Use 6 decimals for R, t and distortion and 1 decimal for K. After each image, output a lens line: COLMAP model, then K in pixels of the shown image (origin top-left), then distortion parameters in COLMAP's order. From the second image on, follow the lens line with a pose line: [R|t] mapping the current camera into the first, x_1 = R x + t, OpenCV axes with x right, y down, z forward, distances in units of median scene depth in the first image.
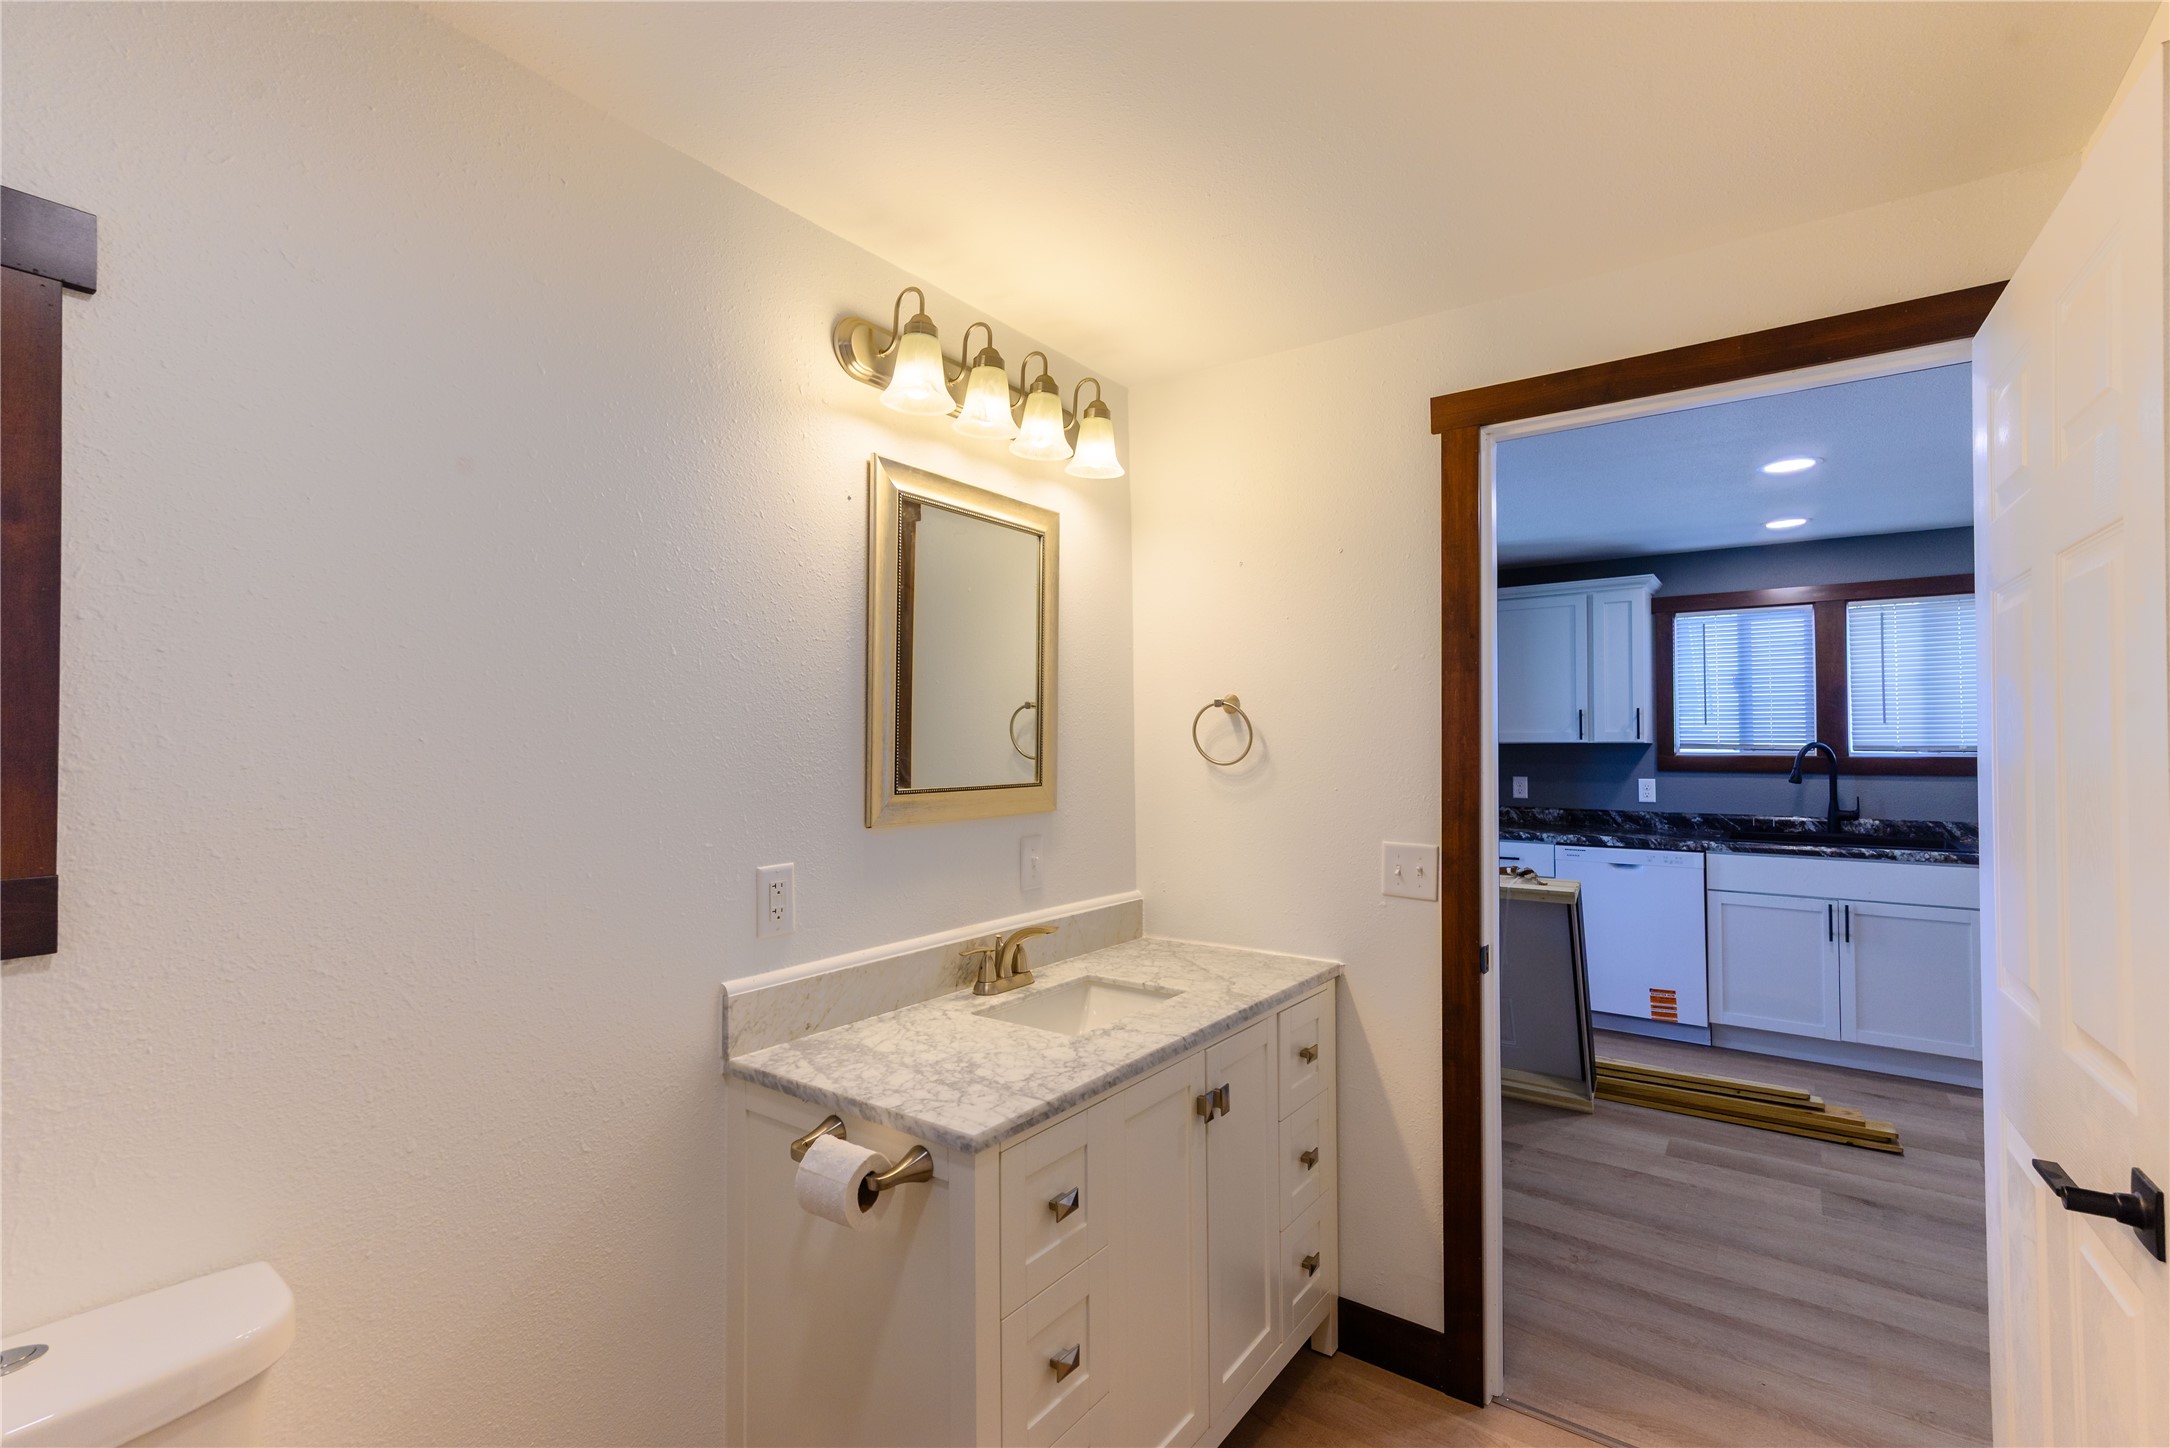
lens RADIAL K [[975.9, 0, 1087.9], [0, 975.9, 726.3], [0, 0, 1]] dist [-0.000550, -0.000144]
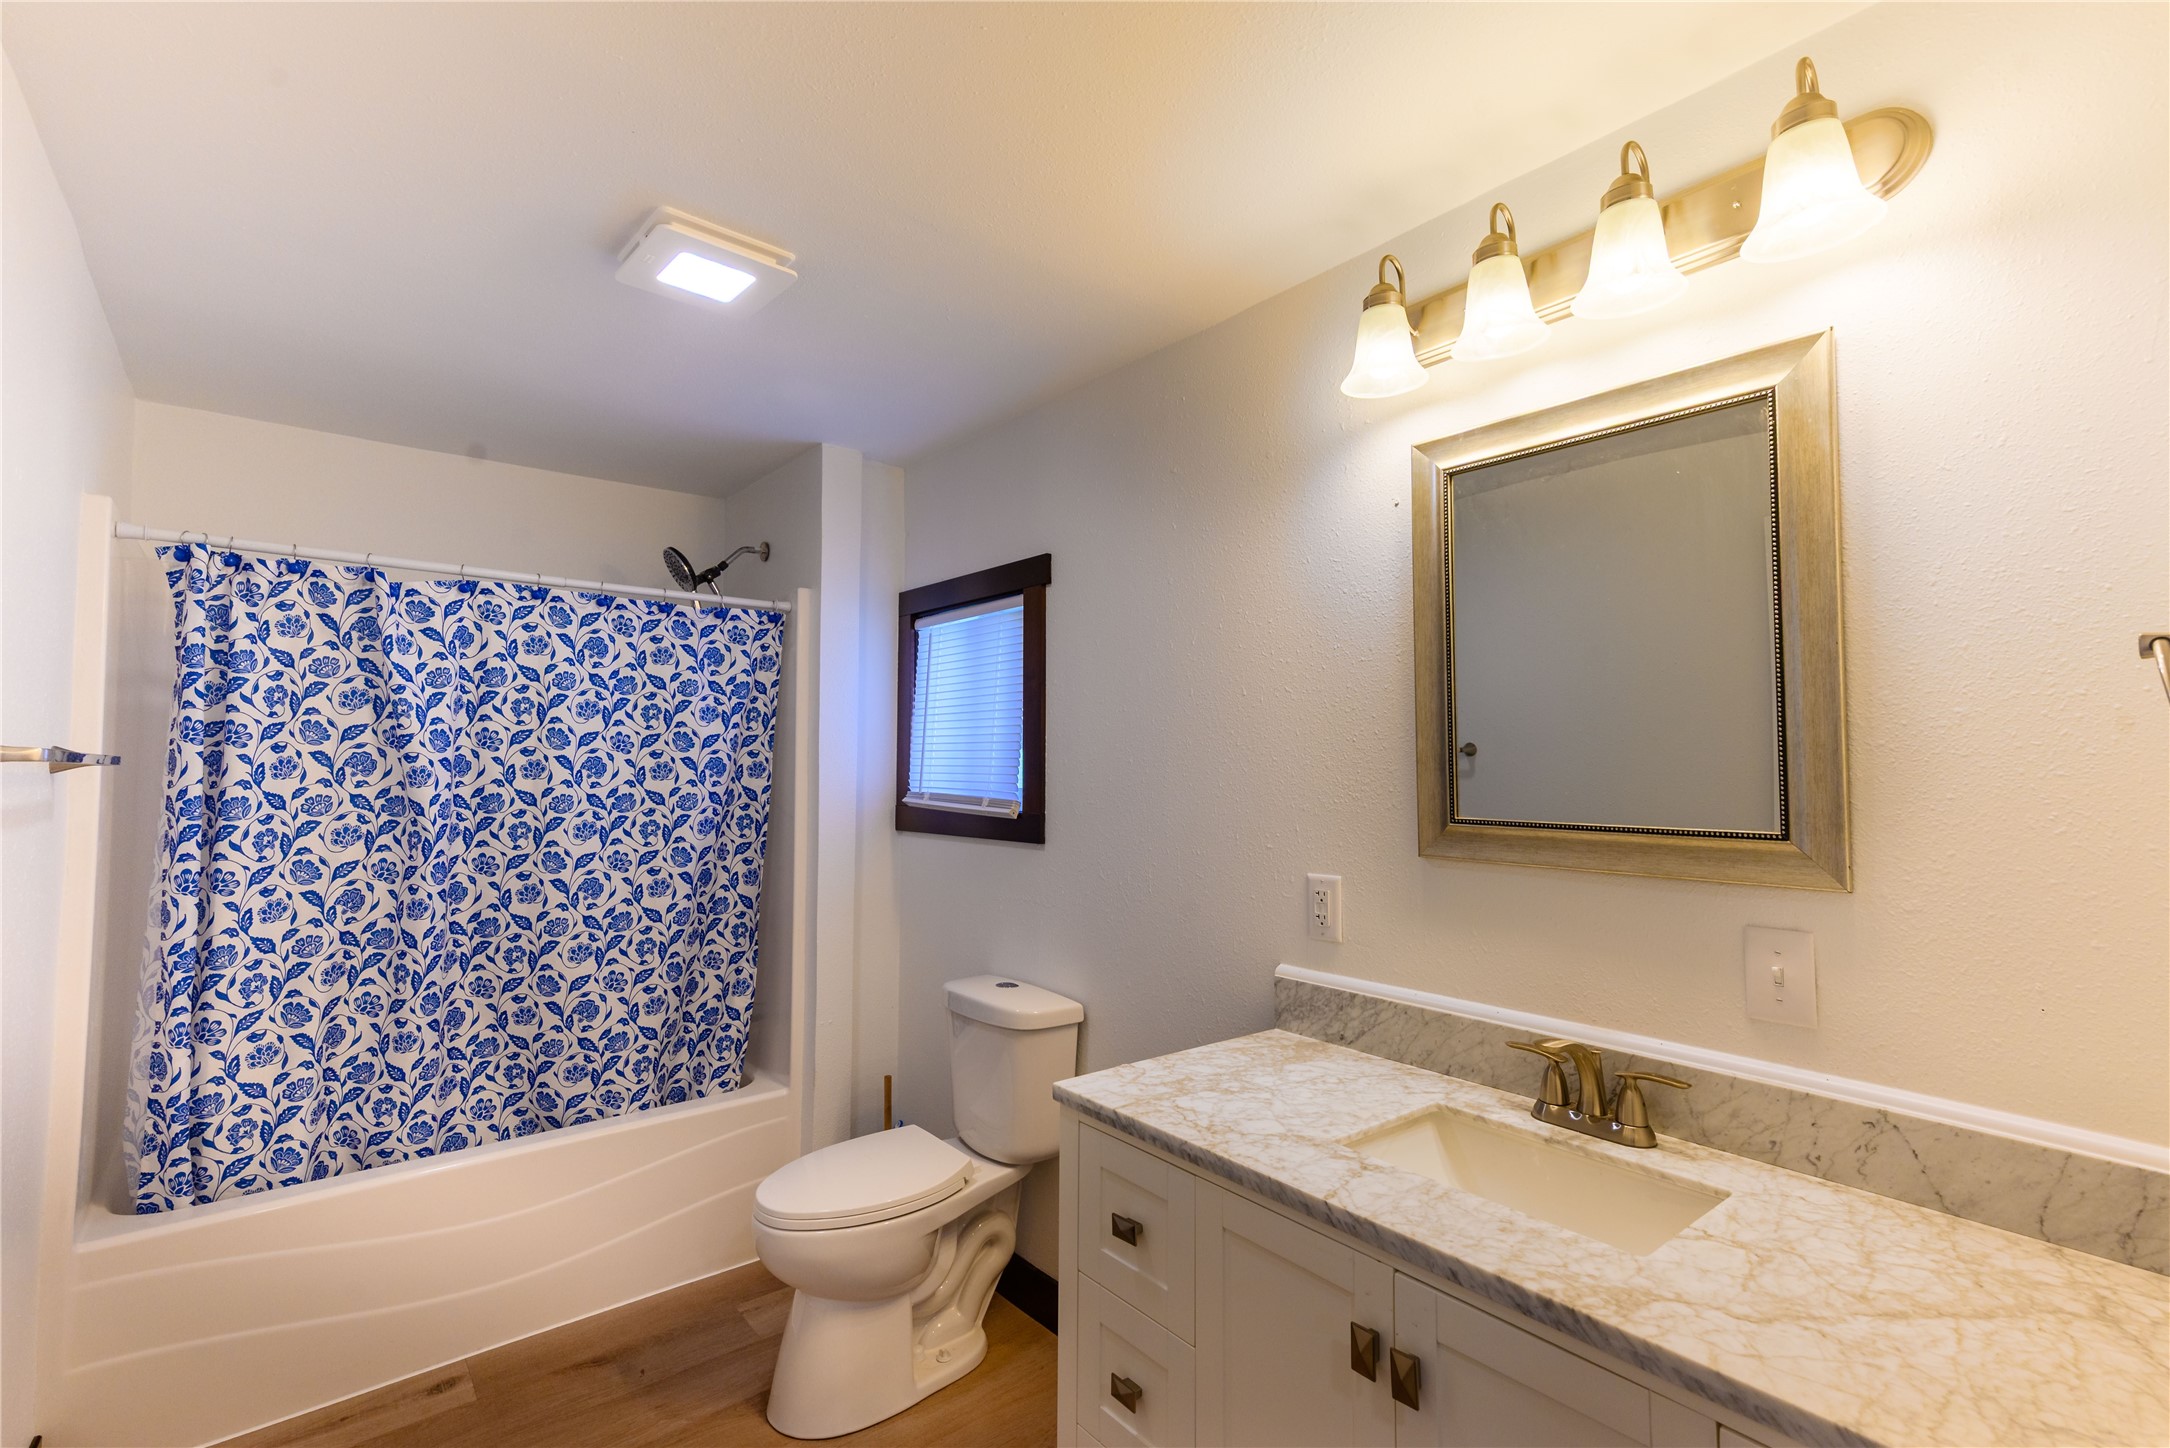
lens RADIAL K [[975.9, 0, 1088.6], [0, 975.9, 723.7], [0, 0, 1]] dist [-0.000550, -0.000144]
pose [[-0.253907, -0.039748, -0.966412, 0.816211], [0.013182, 0.998920, -0.044548, 0.019340], [0.967139, -0.024050, -0.253109, 1.041148]]
